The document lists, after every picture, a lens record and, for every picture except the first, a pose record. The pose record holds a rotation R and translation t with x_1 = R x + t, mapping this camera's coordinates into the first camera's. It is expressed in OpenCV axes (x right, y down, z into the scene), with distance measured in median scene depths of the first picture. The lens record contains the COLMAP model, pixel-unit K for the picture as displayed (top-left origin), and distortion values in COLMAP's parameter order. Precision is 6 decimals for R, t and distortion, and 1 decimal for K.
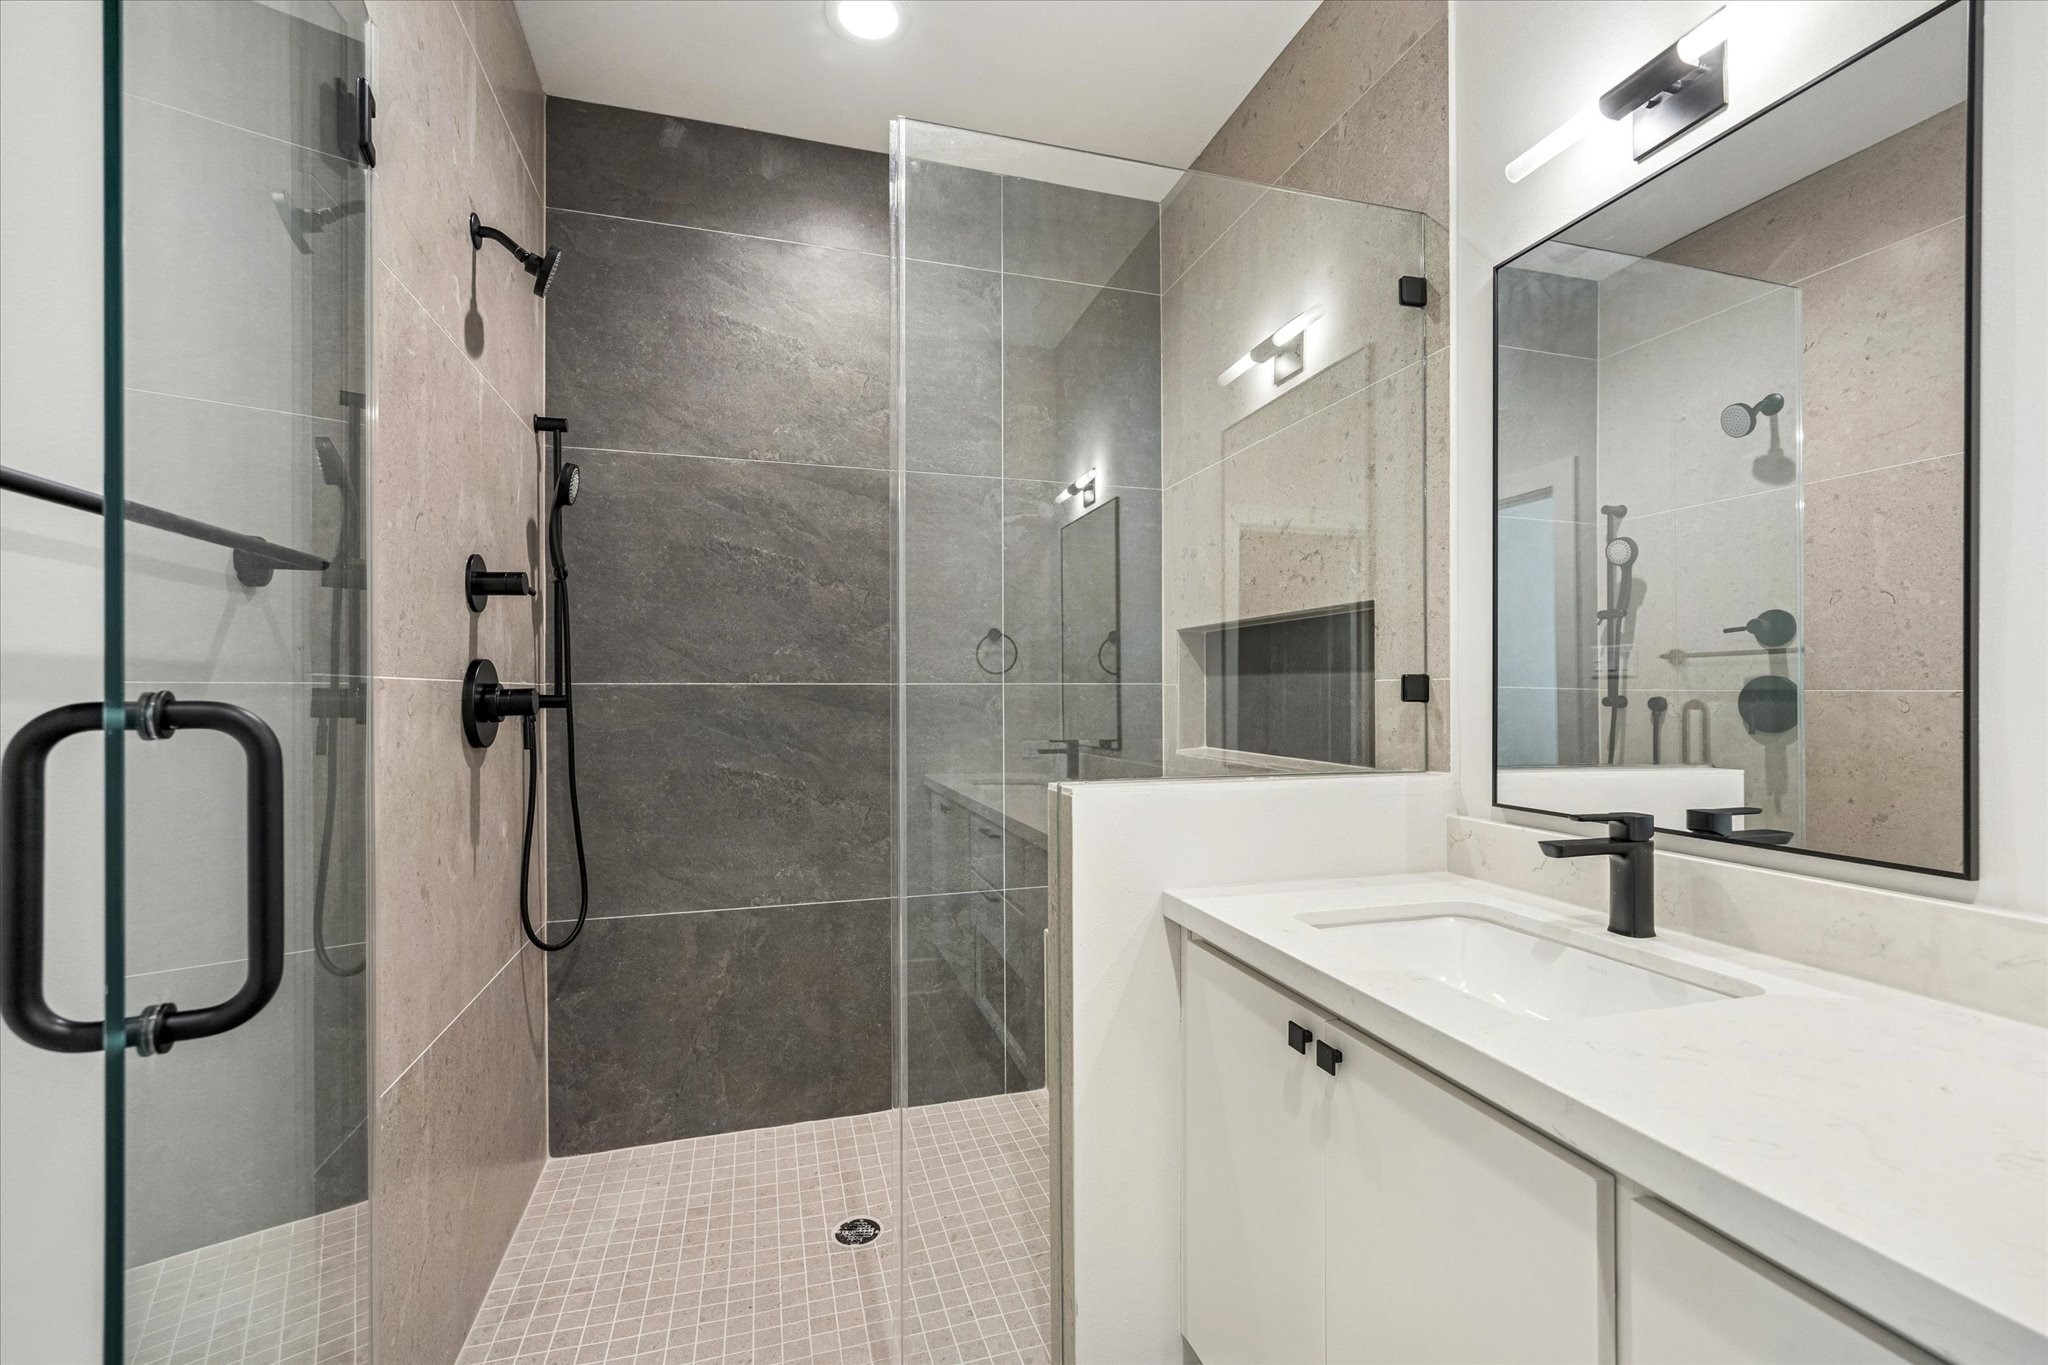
lens RADIAL K [[786.8, 0, 1014.5], [0, 786.8, 688.6], [0, 0, 1]] dist [0.008064, 0.000693]
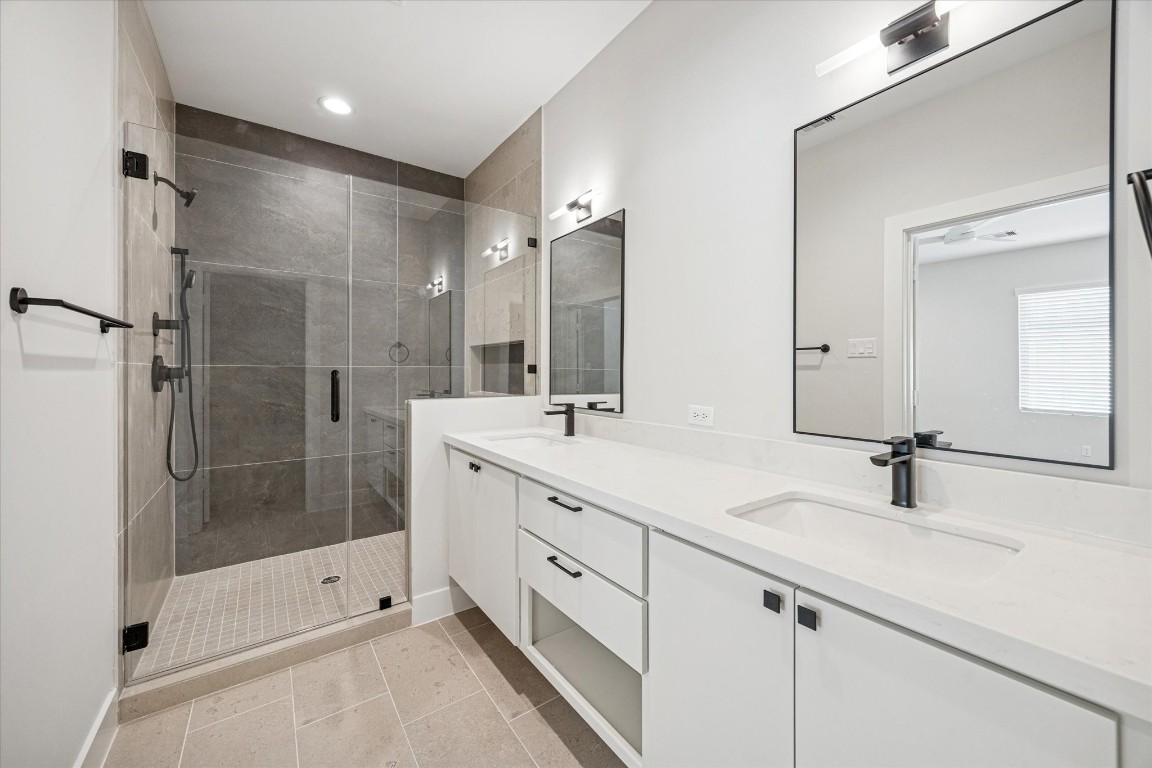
lens RADIAL K [[442.6, 0, 575.5], [0, 442.6, 369.3], [0, 0, 1]] dist [0.008064, 0.000693]
pose [[0.949994, 0.004147, 0.312241, 0.093244], [-0.003984, 0.999991, -0.001161, 0.001657], [-0.312243, -0.000142, 0.950002, -0.561445]]
